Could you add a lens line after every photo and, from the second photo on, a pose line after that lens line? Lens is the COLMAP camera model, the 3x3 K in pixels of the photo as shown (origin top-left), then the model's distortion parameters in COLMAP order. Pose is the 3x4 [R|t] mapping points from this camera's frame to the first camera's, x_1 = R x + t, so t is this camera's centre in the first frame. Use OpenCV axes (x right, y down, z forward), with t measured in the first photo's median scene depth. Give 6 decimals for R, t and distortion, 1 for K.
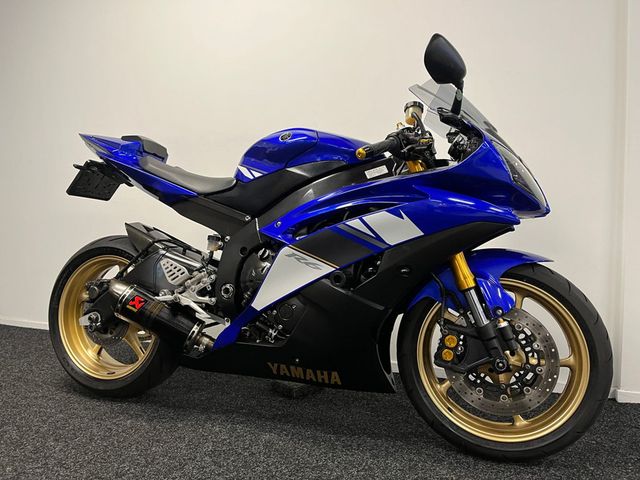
lens RADIAL K [[480.2, 0, 320.0], [0, 480.2, 240.0], [0, 0, 1]] dist [0.090137, -0.128917]
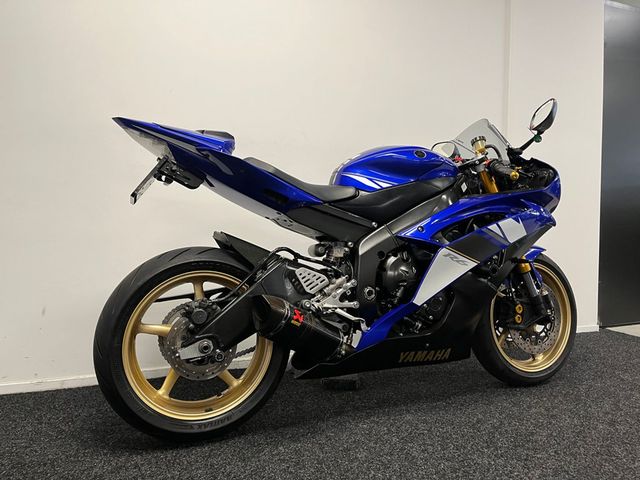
lens RADIAL K [[480.2, 0, 320.0], [0, 480.2, 240.0], [0, 0, 1]] dist [0.090137, -0.128917]
pose [[0.746019, -0.034121, 0.665050, -1.057494], [0.035951, 0.999294, 0.010941, -0.029443], [-0.664953, 0.015747, 0.746719, 0.303415]]
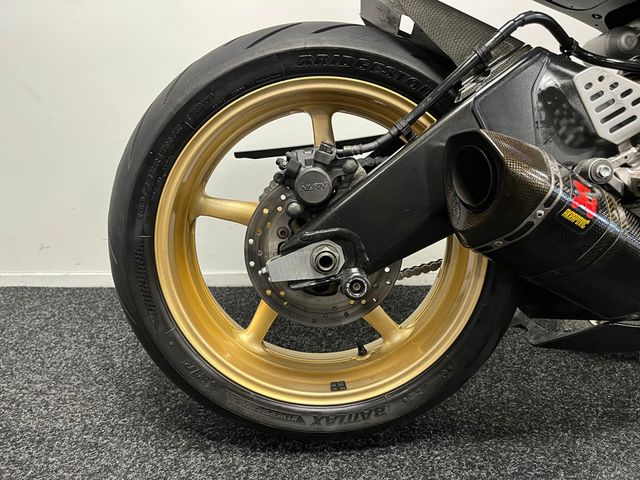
lens RADIAL K [[480.2, 0, 320.0], [0, 480.2, 240.0], [0, 0, 1]] dist [0.090137, -0.128917]
pose [[0.930935, -0.102715, 0.350443, -0.721975], [0.026820, 0.976268, 0.214900, 0.089755], [-0.364199, -0.190659, 0.911596, 0.843230]]
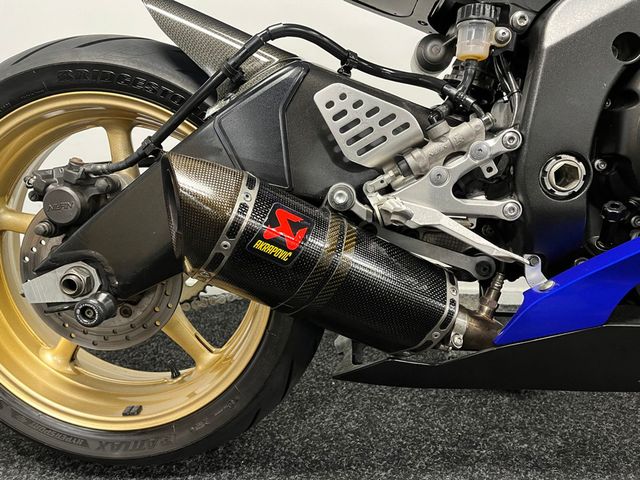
lens RADIAL K [[480.2, 0, 320.0], [0, 480.2, 240.0], [0, 0, 1]] dist [0.090137, -0.128917]
pose [[0.961329, -0.078844, 0.263874, -0.479553], [0.022922, 0.977726, 0.208630, 0.082014], [-0.274446, -0.194513, 0.941724, 0.788691]]
